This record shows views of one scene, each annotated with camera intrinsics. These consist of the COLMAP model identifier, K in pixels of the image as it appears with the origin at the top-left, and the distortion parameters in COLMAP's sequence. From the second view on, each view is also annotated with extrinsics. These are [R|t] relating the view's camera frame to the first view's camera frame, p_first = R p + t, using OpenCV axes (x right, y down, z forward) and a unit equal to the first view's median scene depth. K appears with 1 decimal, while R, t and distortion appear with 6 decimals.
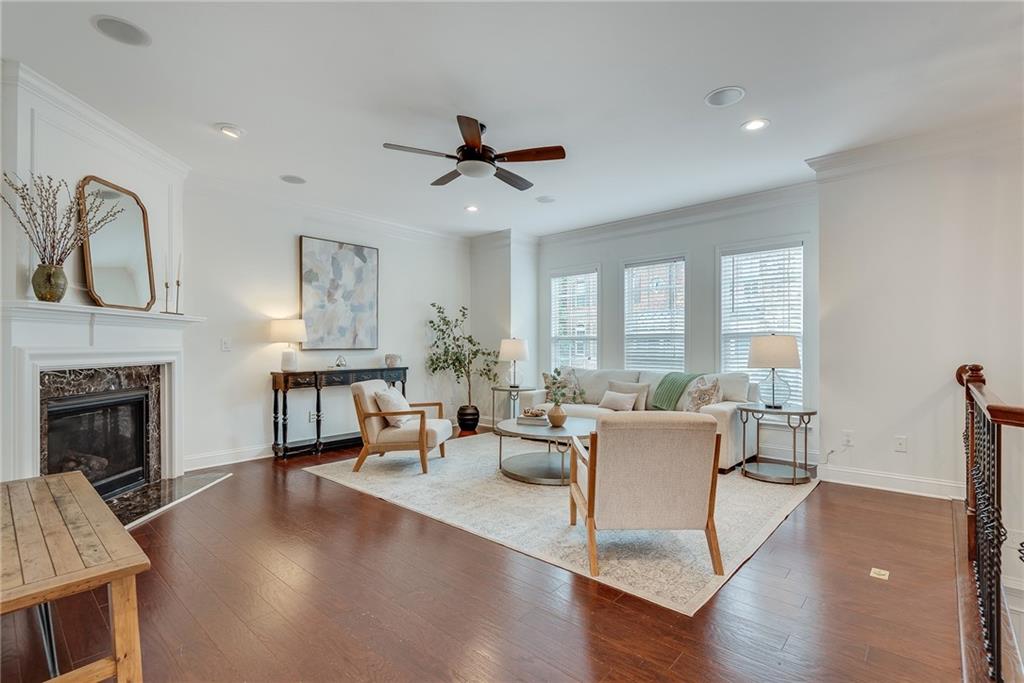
lens RADIAL K [[473.2, 0, 503.9], [0, 473.2, 345.5], [0, 0, 1]] dist [0.005680, 0.000581]
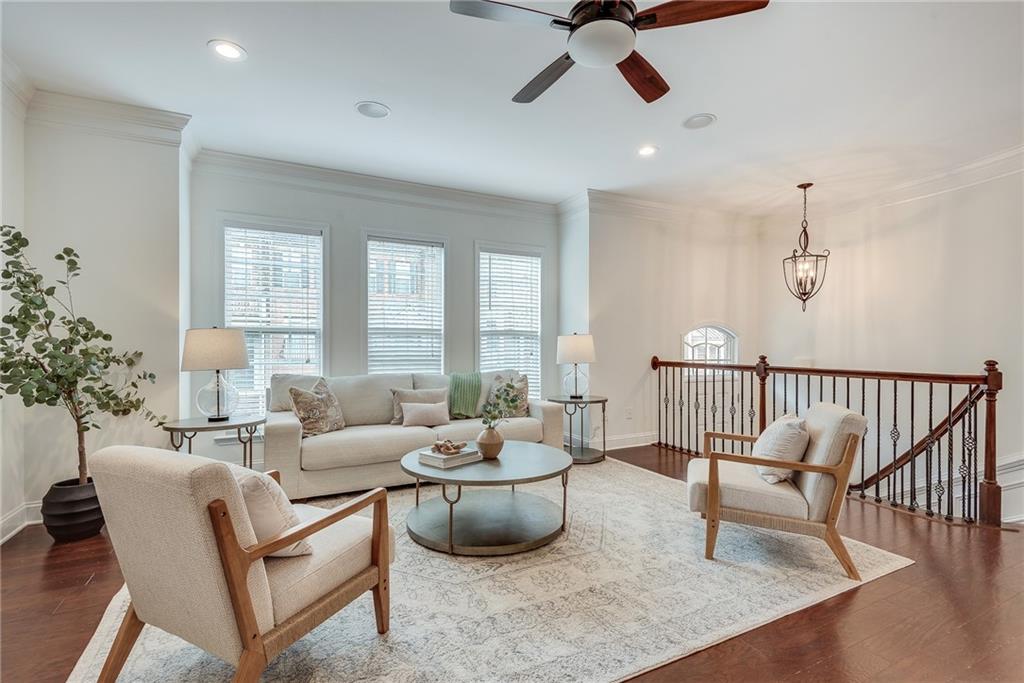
lens RADIAL K [[473.2, 0, 509.6], [0, 473.2, 340.8], [0, 0, 1]] dist [0.005680, 0.000581]
pose [[0.349403, 0.008888, 0.936930, -0.383088], [-0.002874, 0.999960, -0.008414, 0.003673], [-0.936968, 0.000247, 0.349415, 0.526859]]
